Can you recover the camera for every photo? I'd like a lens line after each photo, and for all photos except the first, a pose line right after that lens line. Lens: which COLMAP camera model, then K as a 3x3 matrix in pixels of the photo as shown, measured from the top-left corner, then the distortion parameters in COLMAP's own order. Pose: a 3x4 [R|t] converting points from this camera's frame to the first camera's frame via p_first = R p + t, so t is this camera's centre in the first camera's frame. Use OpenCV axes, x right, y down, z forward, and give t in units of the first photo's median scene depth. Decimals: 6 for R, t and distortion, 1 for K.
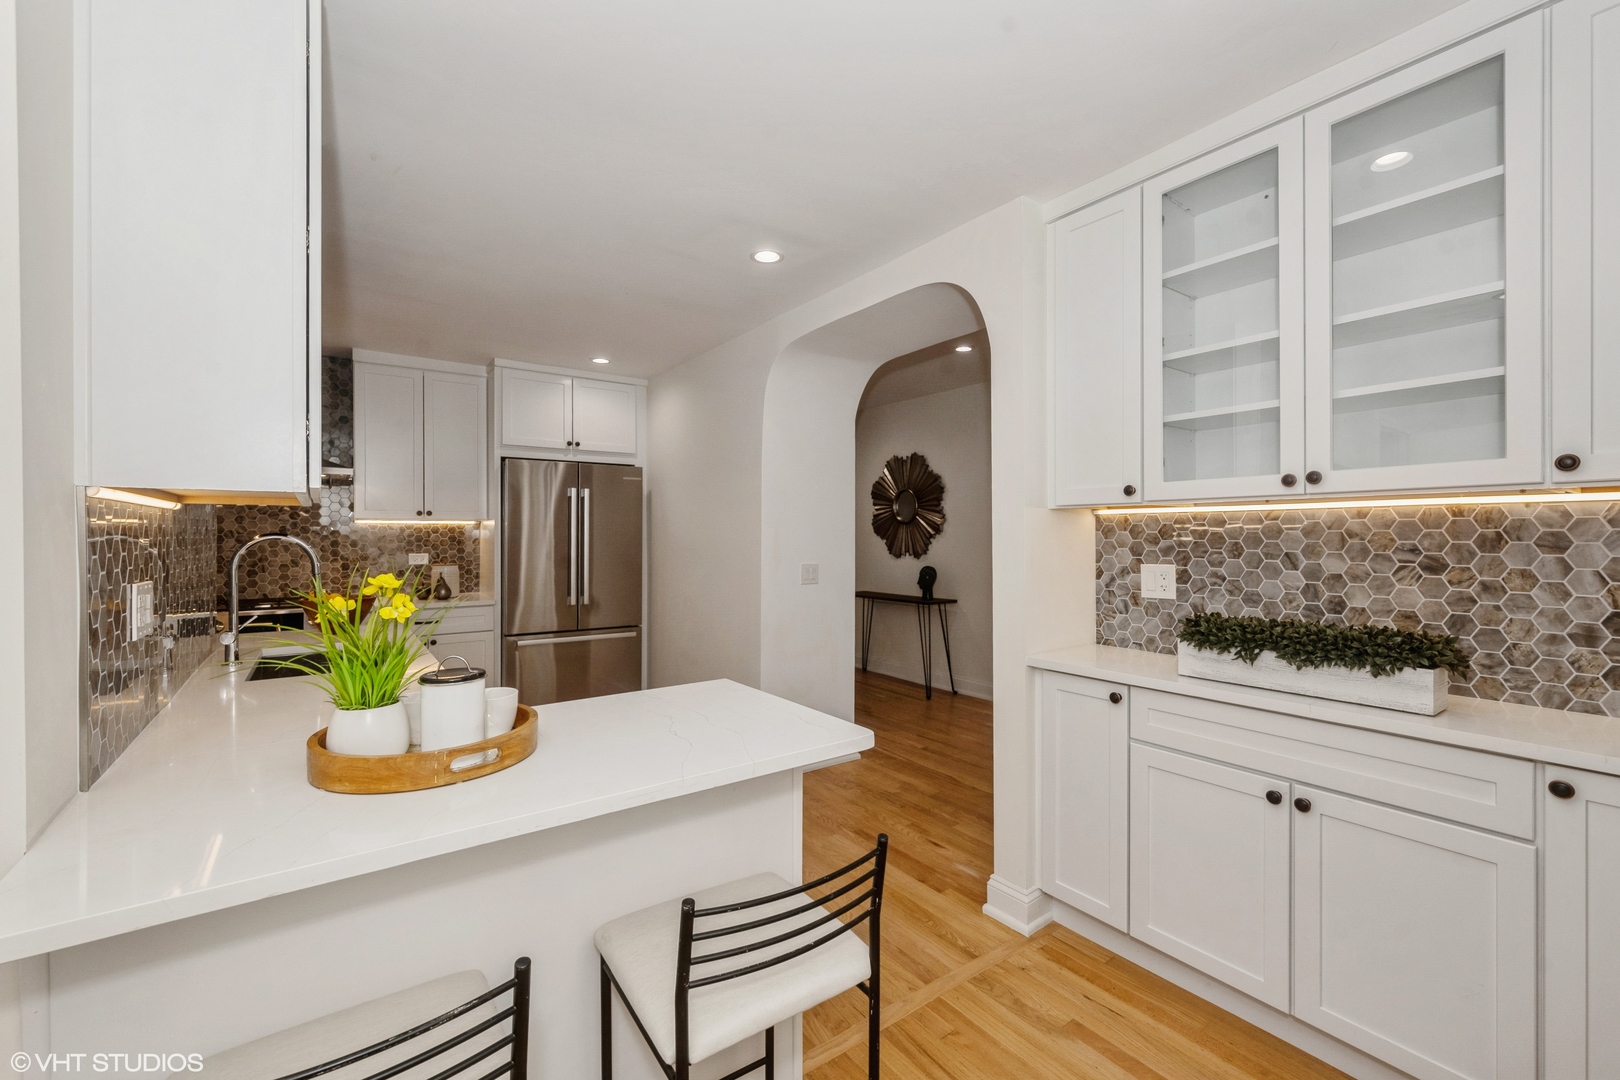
lens RADIAL K [[655.8, 0, 804.8], [0, 655.8, 524.4], [0, 0, 1]] dist [-0.000378, 0.000291]
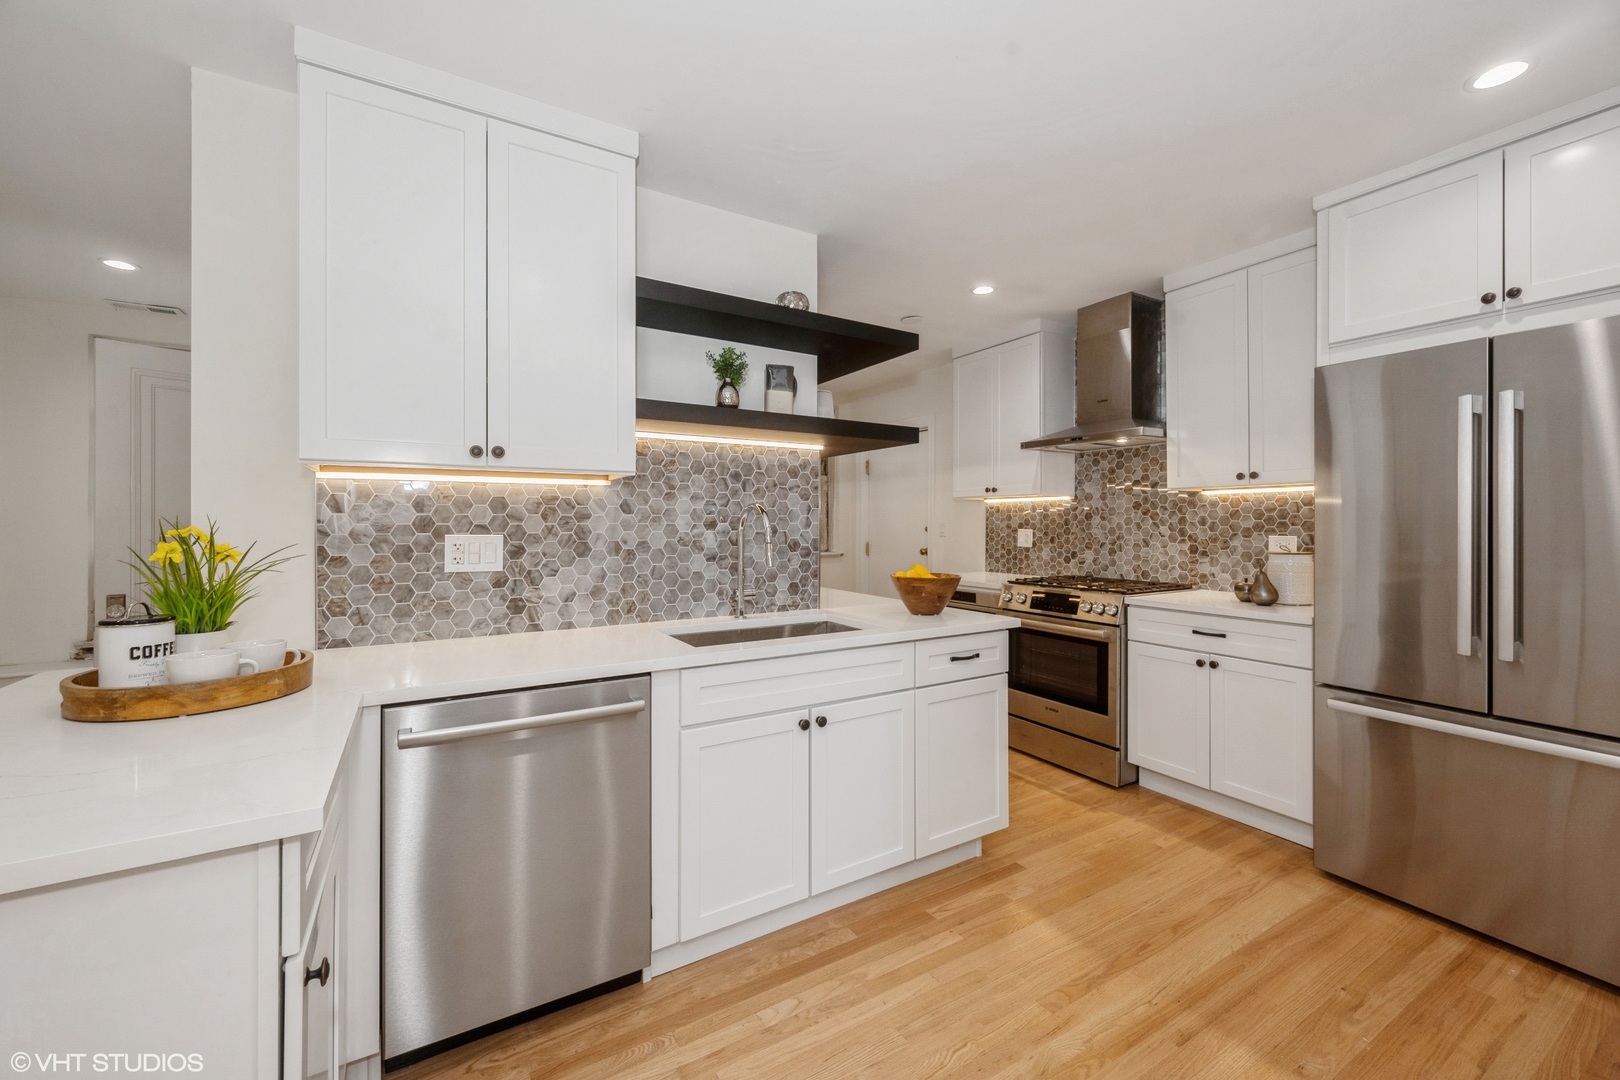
lens RADIAL K [[655.8, 0, 804.8], [0, 655.8, 524.4], [0, 0, 1]] dist [-0.000378, 0.000291]
pose [[-0.085898, -0.000614, -0.996304, 0.141515], [0.017574, 0.999843, -0.002131, 0.026953], [0.996149, -0.017692, -0.085874, 0.594754]]
